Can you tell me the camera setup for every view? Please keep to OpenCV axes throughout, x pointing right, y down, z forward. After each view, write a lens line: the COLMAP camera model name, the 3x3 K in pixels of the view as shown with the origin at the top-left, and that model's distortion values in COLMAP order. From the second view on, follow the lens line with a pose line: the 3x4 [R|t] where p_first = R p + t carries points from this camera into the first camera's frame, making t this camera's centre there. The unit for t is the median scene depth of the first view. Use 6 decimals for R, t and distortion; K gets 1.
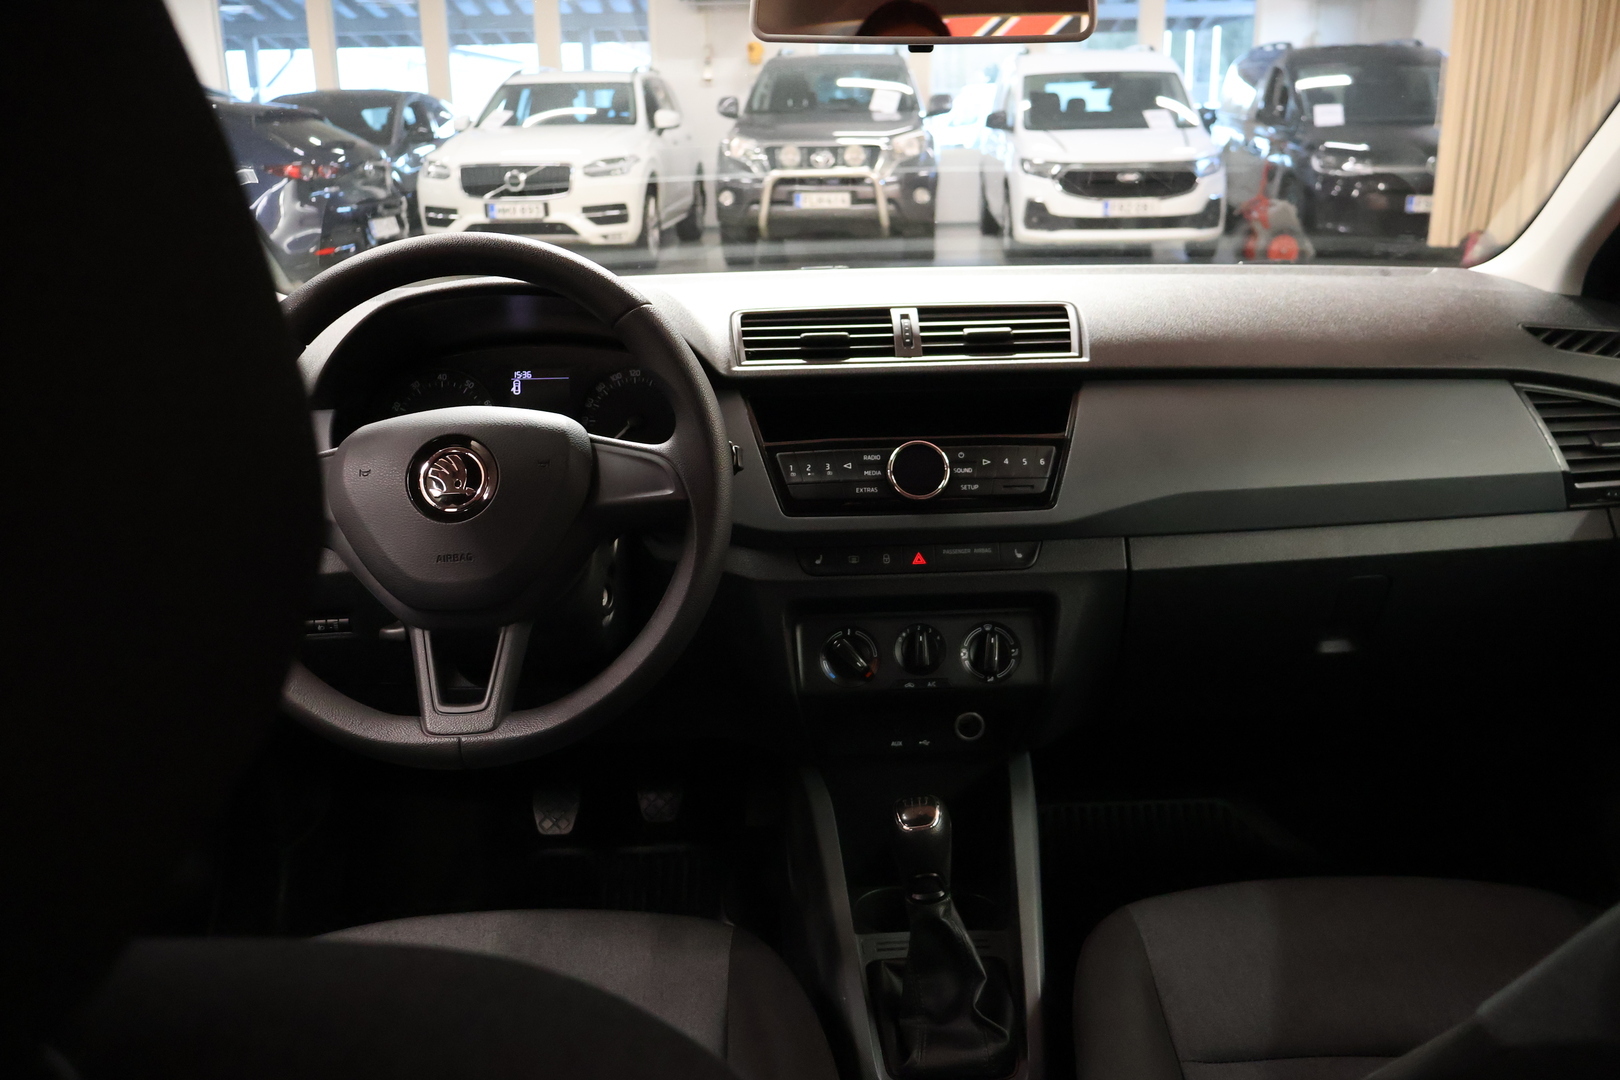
lens RADIAL K [[1305.8, 0, 810.0], [0, 1305.8, 544.6], [0, 0, 1]] dist [0.003175, -0.002945]
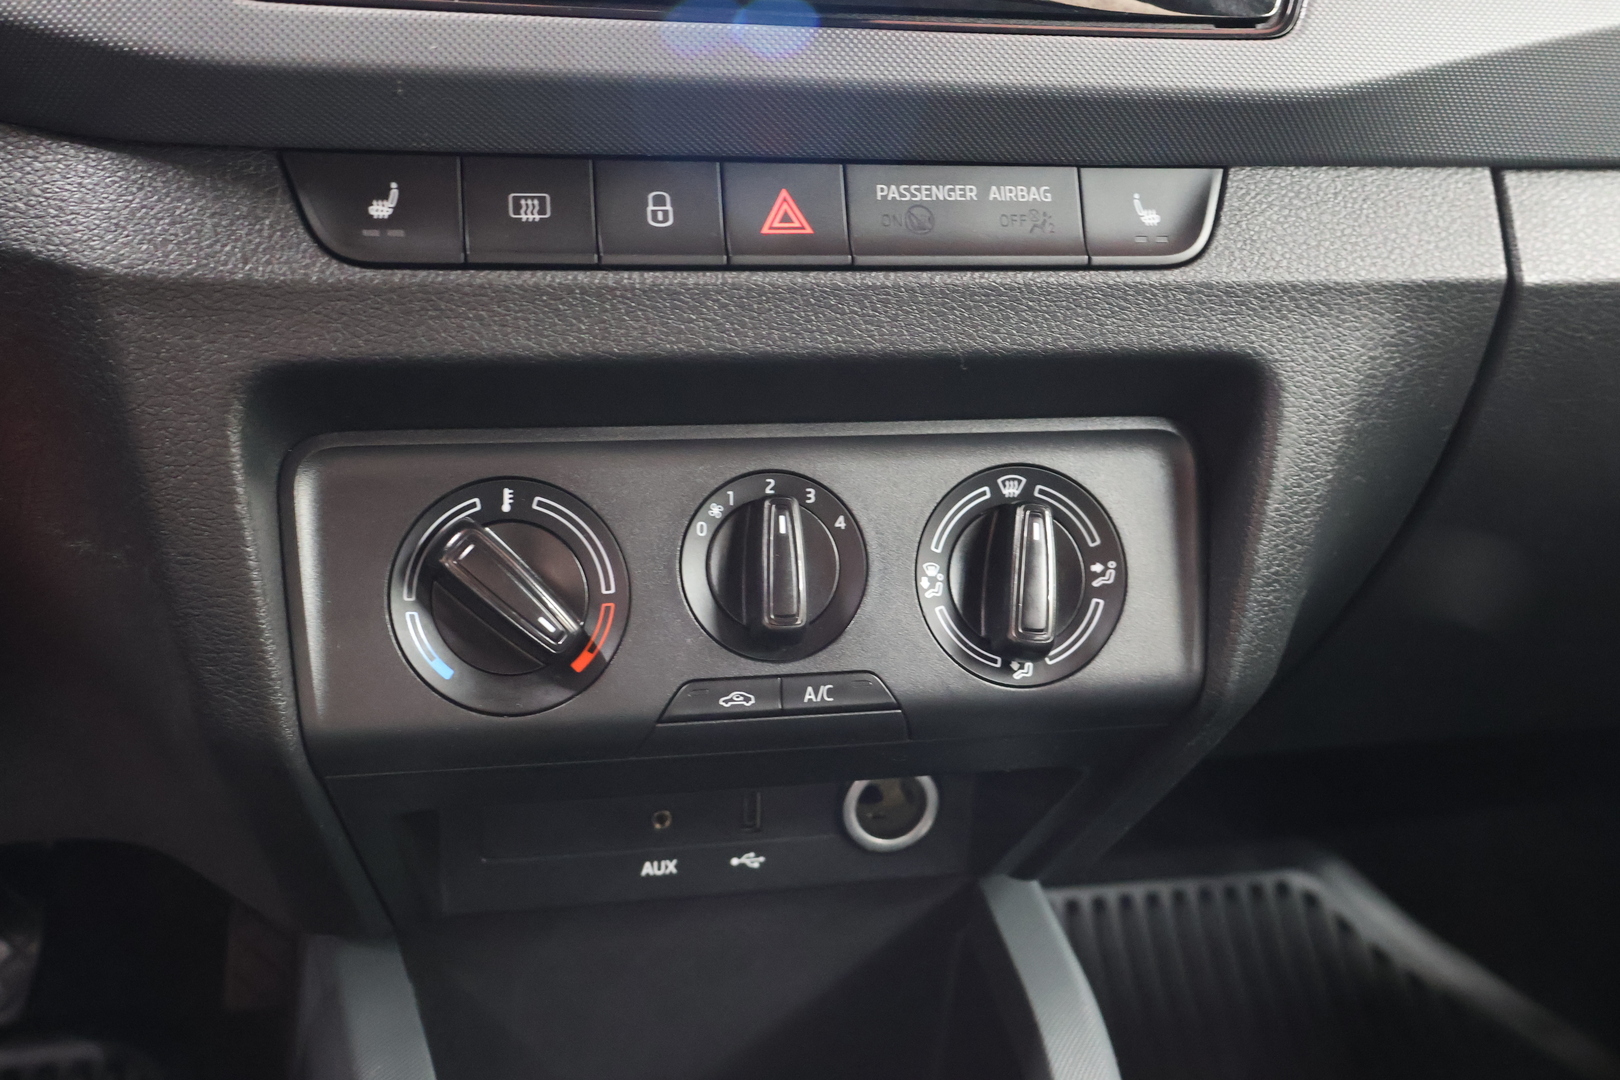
lens RADIAL K [[1870.4, 0, 804.2], [0, 1870.4, 538.3], [0, 0, 1]] dist [0.014048, 0.000000]
pose [[0.980000, -0.000752, 0.198994, 0.013508], [-0.014295, 0.997144, 0.074165, 0.045759], [-0.198482, -0.075526, 0.977190, 0.618796]]
